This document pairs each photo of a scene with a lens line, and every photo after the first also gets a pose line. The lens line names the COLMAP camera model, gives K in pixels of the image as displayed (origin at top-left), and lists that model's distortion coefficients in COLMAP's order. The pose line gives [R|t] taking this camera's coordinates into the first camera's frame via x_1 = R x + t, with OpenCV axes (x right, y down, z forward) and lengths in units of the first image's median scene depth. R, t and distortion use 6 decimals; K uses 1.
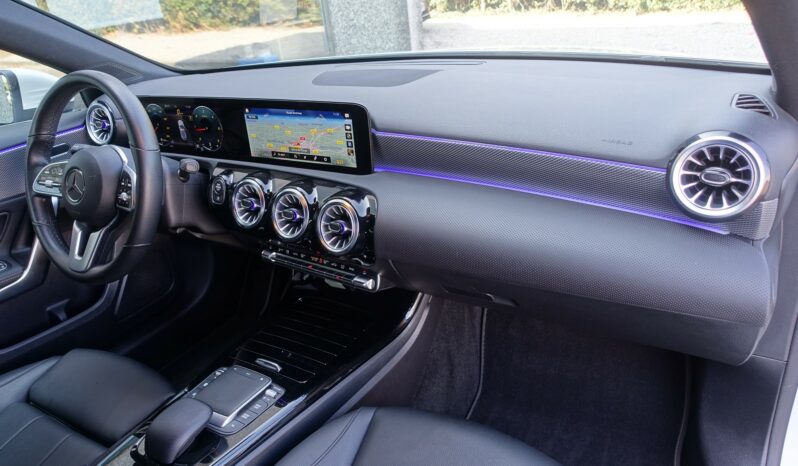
lens RADIAL K [[544.4, 0, 398.3], [0, 544.4, 231.0], [0, 0, 1]] dist [-0.005607, 0.003750]
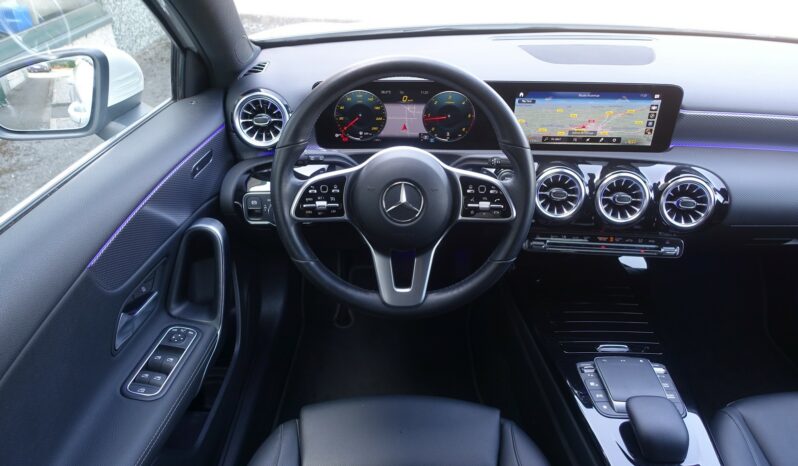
lens RADIAL K [[544.4, 0, 398.3], [0, 544.4, 231.0], [0, 0, 1]] dist [-0.005607, 0.003750]
pose [[0.860897, -0.175297, 0.477627, -0.987585], [0.133488, 0.983706, 0.120430, -0.139802], [-0.490956, -0.039920, 0.870269, 0.305783]]
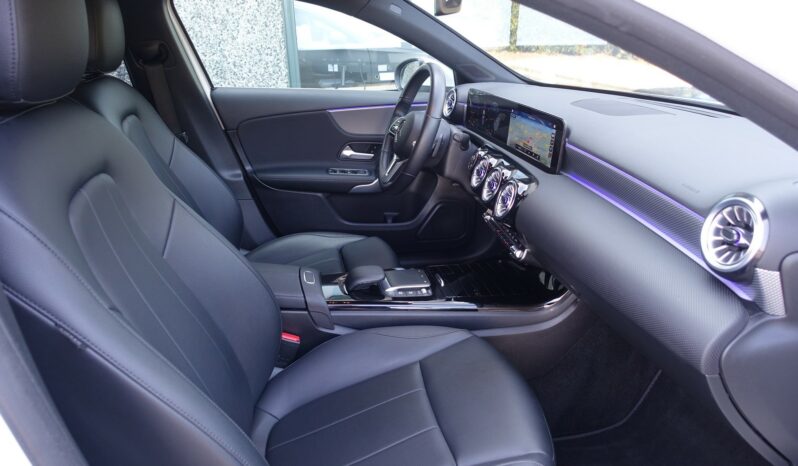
lens RADIAL K [[544.4, 0, 398.3], [0, 544.4, 231.0], [0, 0, 1]] dist [-0.005607, 0.003750]
pose [[0.667744, 0.354466, -0.654578, 0.551331], [-0.386234, 0.916699, 0.102407, 0.024875], [0.636350, 0.184439, 0.749027, -0.148327]]
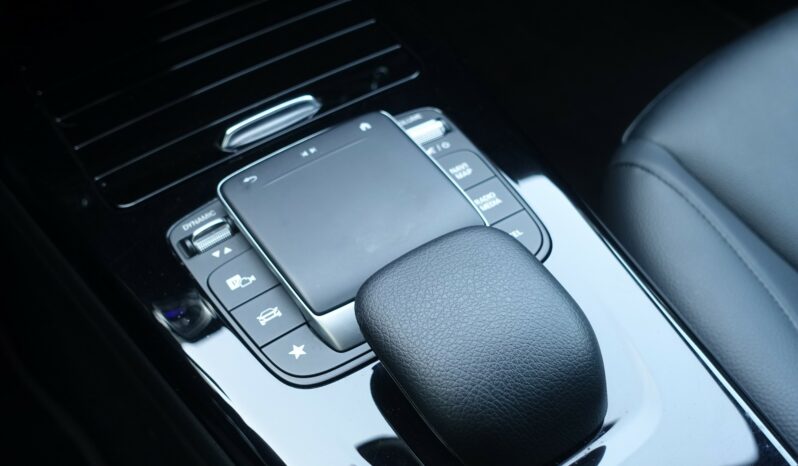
lens RADIAL K [[1035.3, 0, 396.7], [0, 1035.3, 230.0], [0, 0, 1]] dist [0.020222, -0.004237]
pose [[0.457225, -0.613551, 0.643816, -0.573791], [0.384457, 0.789140, 0.479010, 0.049870], [-0.801959, 0.028504, 0.596699, 0.589558]]
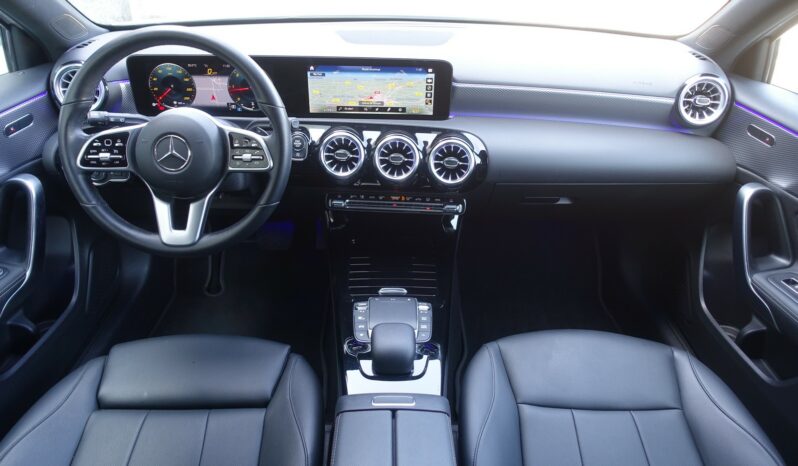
lens RADIAL K [[544.4, 0, 398.3], [0, 544.4, 231.0], [0, 0, 1]] dist [-0.005607, 0.003750]
pose [[0.847211, -0.167375, 0.504202, -0.755989], [0.130695, 0.985570, 0.107562, -0.003086], [-0.514930, -0.025231, 0.856861, 0.007112]]
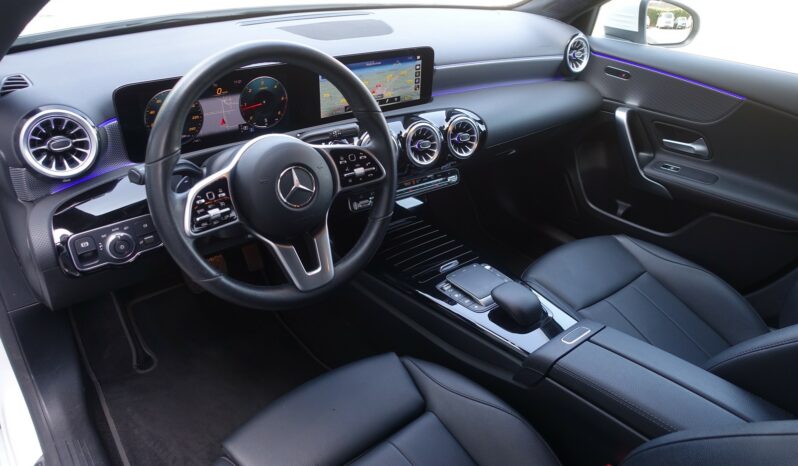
lens RADIAL K [[544.4, 0, 398.3], [0, 544.4, 231.0], [0, 0, 1]] dist [-0.005607, 0.003750]
pose [[0.333486, -0.385837, 0.860184, -1.256556], [0.315736, 0.905434, 0.283726, -0.205252], [-0.888312, 0.176972, 0.423772, 0.538196]]
